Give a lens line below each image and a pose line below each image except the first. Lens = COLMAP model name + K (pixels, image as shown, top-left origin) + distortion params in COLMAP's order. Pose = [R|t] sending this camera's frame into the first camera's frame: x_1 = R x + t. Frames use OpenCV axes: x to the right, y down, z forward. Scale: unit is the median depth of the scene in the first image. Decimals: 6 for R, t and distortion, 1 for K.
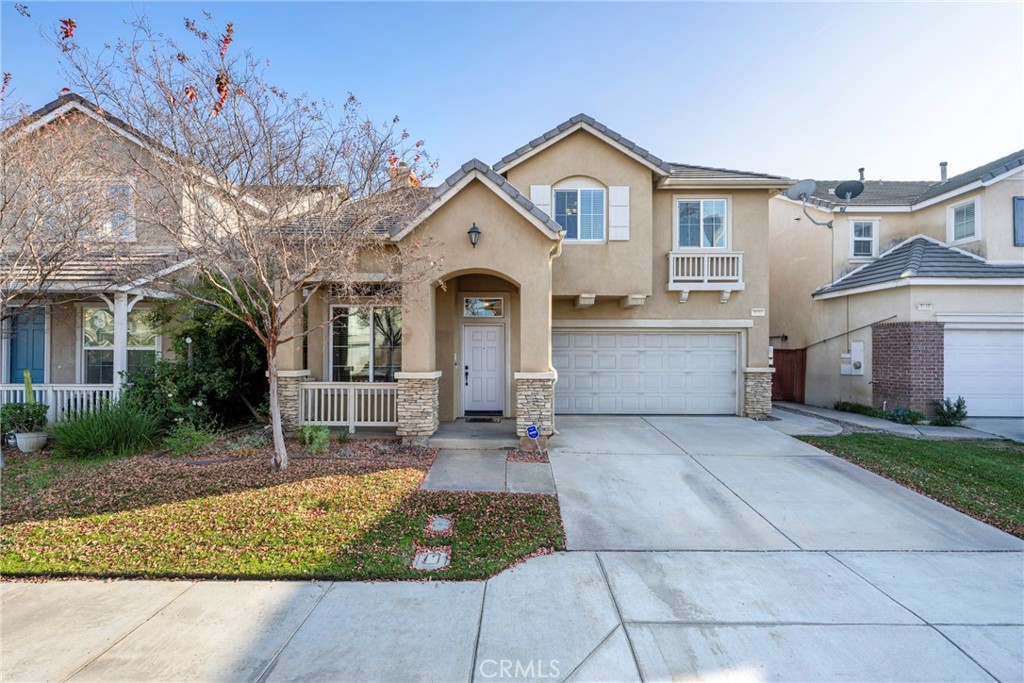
lens RADIAL K [[469.3, 0, 512.0], [0, 469.3, 344.6], [0, 0, 1]] dist [0.003070, 0.000601]
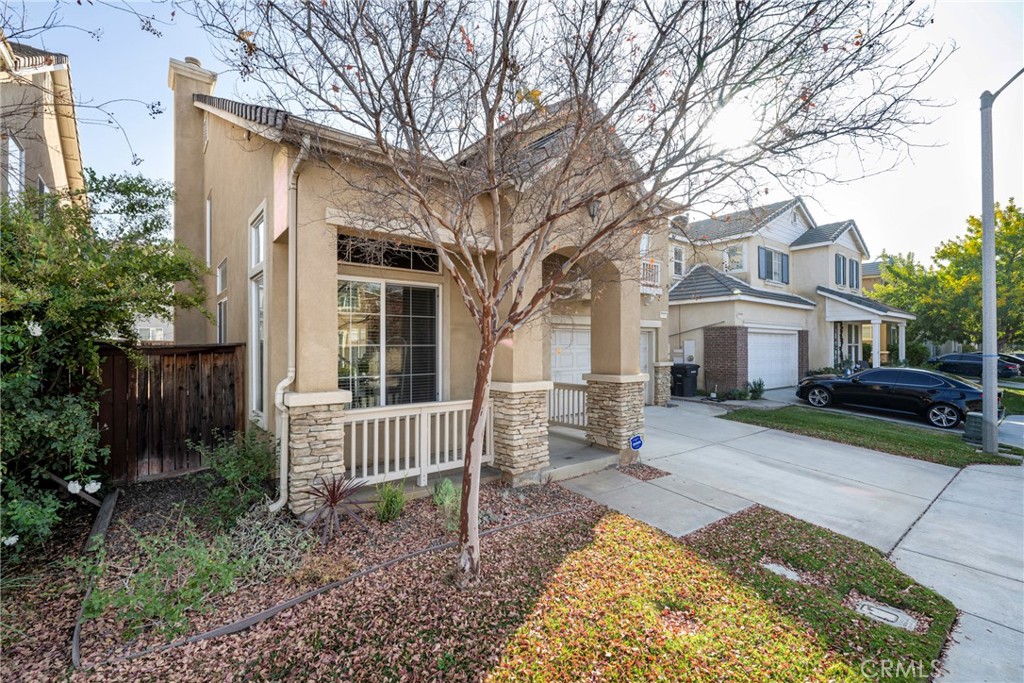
lens RADIAL K [[469.3, 0, 510.3], [0, 469.3, 343.2], [0, 0, 1]] dist [0.003070, 0.000601]
pose [[0.758530, -0.000311, 0.651639, -0.558976], [-0.004759, 0.999971, 0.006017, -0.003696], [-0.651621, -0.007665, 0.758506, 0.382949]]
